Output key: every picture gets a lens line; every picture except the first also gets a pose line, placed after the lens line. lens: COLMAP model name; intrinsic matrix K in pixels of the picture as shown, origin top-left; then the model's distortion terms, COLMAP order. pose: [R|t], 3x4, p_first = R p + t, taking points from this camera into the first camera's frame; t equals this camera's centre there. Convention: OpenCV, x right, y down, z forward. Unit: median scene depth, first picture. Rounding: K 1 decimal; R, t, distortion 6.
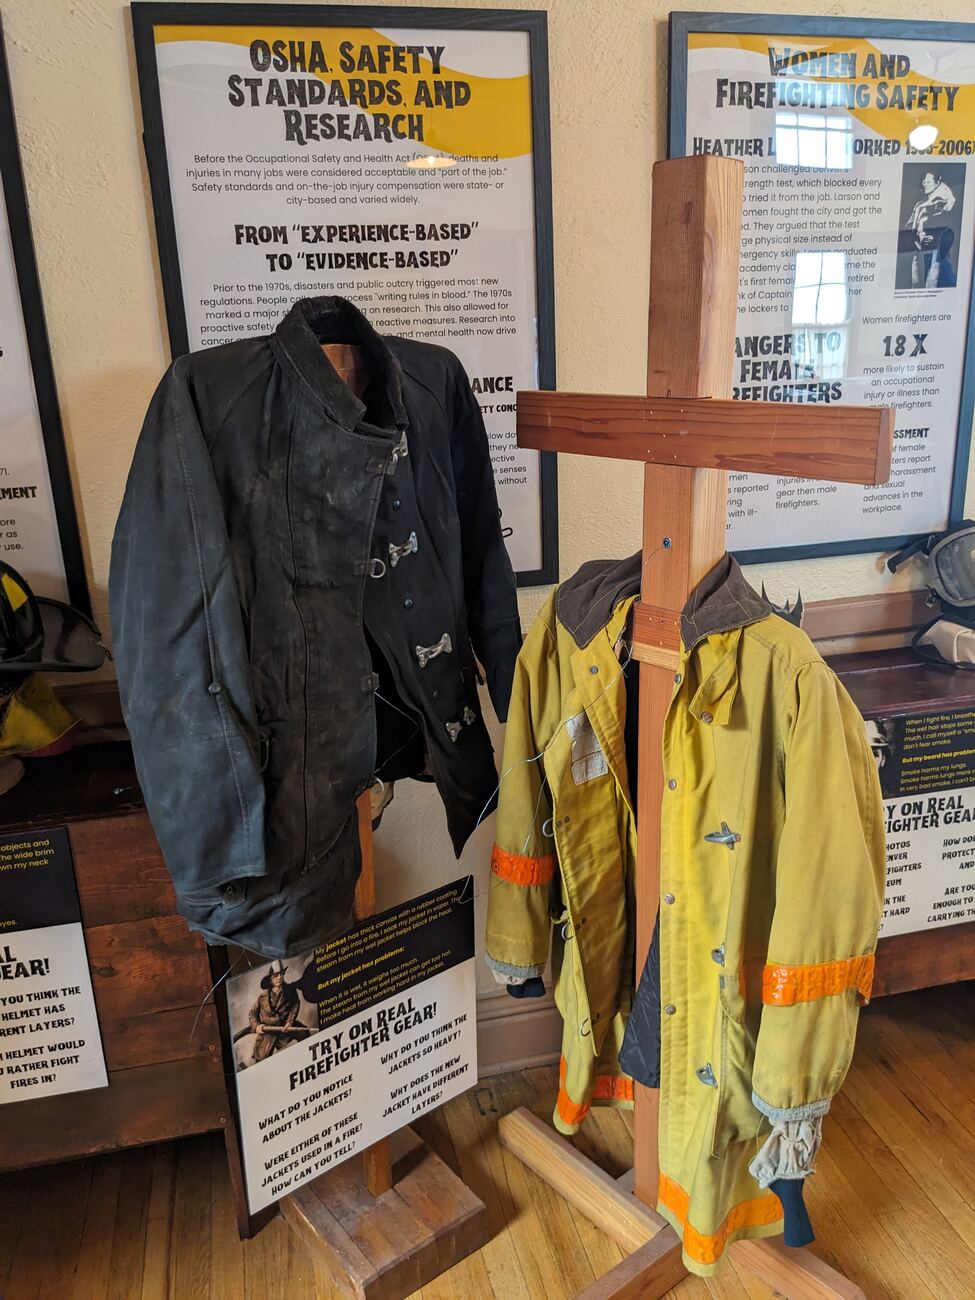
lens RADIAL K [[1035.3, 0, 500.0], [0, 1035.3, 641.7], [0, 0, 1]] dist [0.048046, -0.083806]
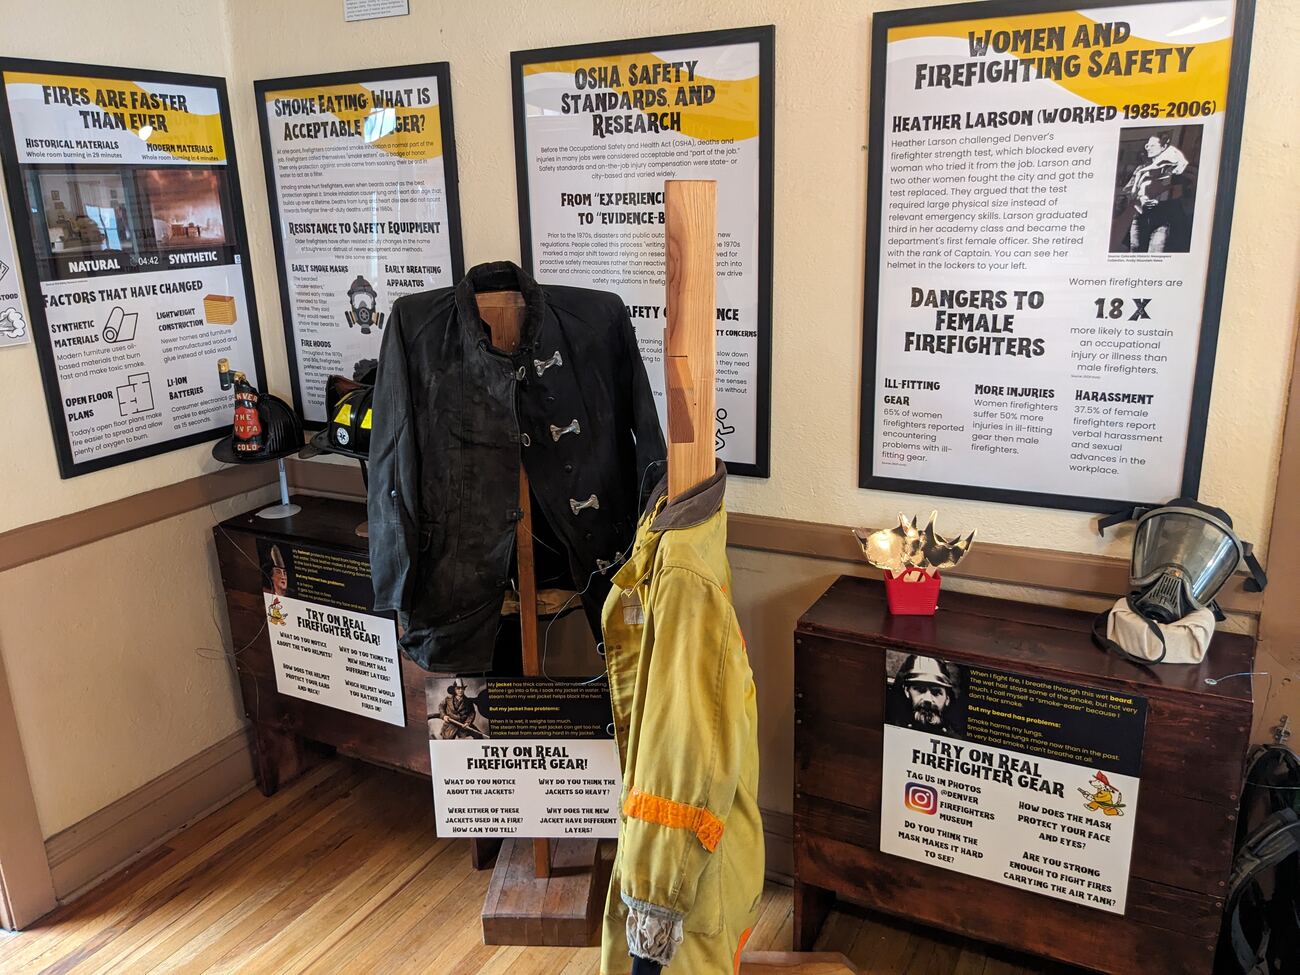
lens RADIAL K [[1035.3, 0, 648.2], [0, 1035.3, 486.7], [0, 0, 1]] dist [0.048046, -0.083806]
pose [[0.752190, 0.199157, -0.628130, 0.826982], [-0.190247, 0.978276, 0.082353, -0.138878], [0.630886, 0.057554, 0.773738, -0.027408]]
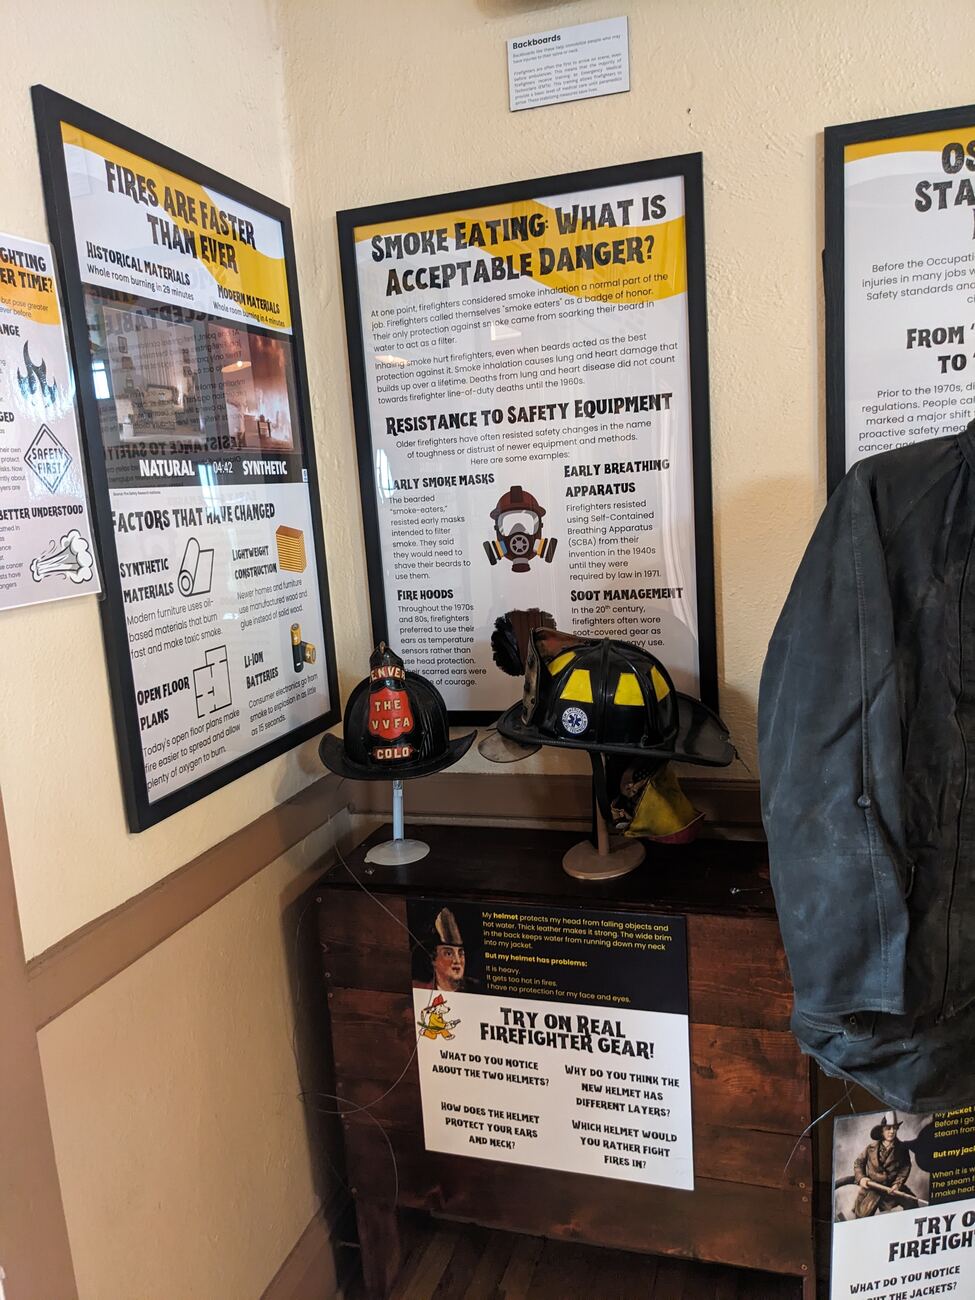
lens RADIAL K [[1035.3, 0, 487.8], [0, 1035.3, 654.4], [0, 0, 1]] dist [0.048046, -0.083806]
pose [[0.856416, 0.066062, -0.512042, -0.070390], [-0.115431, 0.991174, -0.065186, 0.010614], [0.503217, 0.114932, 0.856483, 0.000842]]
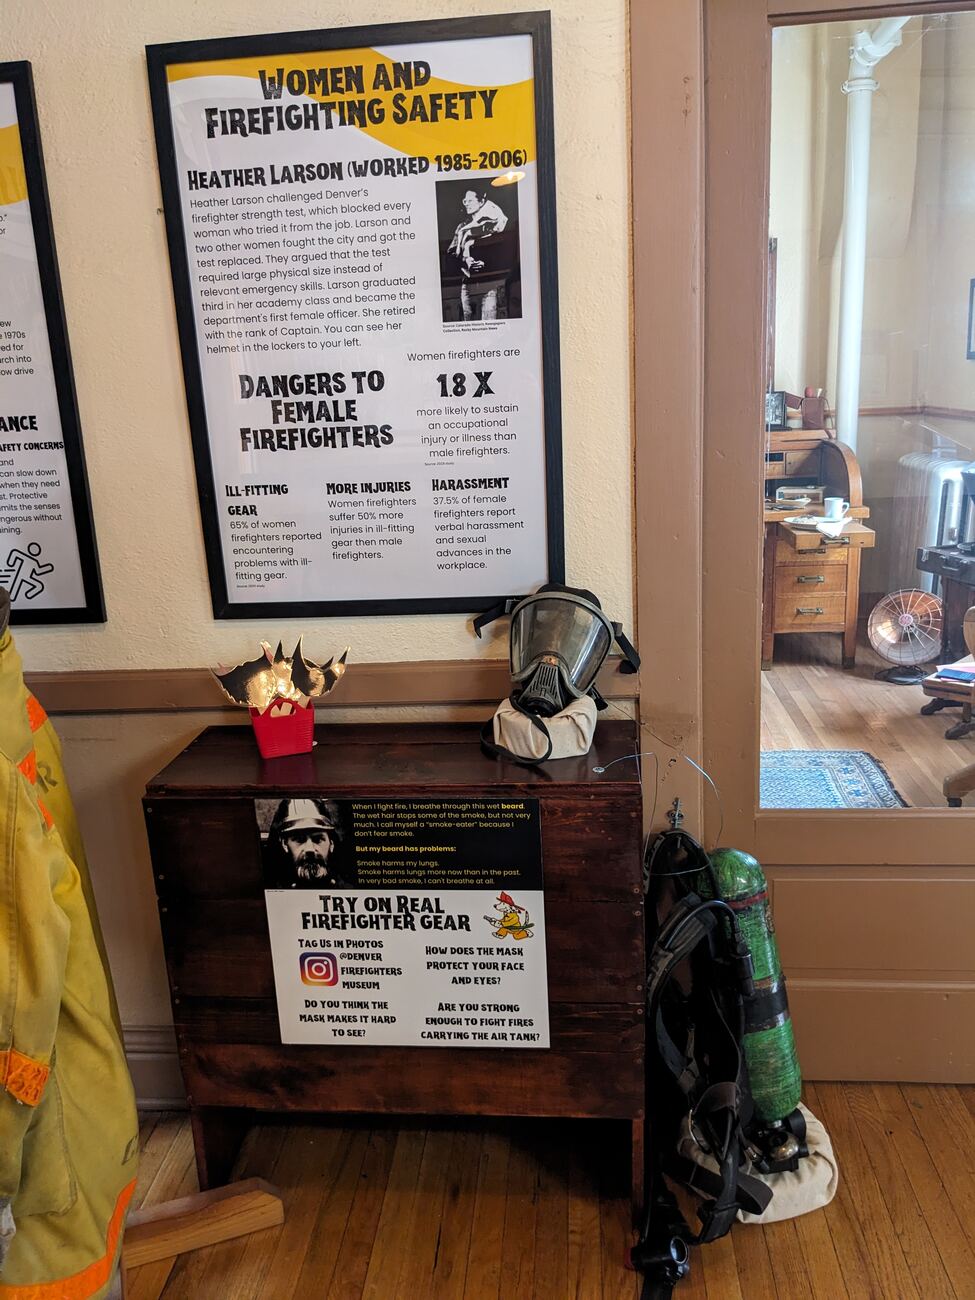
lens RADIAL K [[1035.3, 0, 479.2], [0, 1035.3, 637.3], [0, 0, 1]] dist [0.048046, -0.083806]
pose [[0.944641, 0.075416, -0.319319, 0.826492], [-0.082564, 0.996546, -0.008886, -0.073405], [0.317546, 0.034758, 0.947606, 0.201491]]
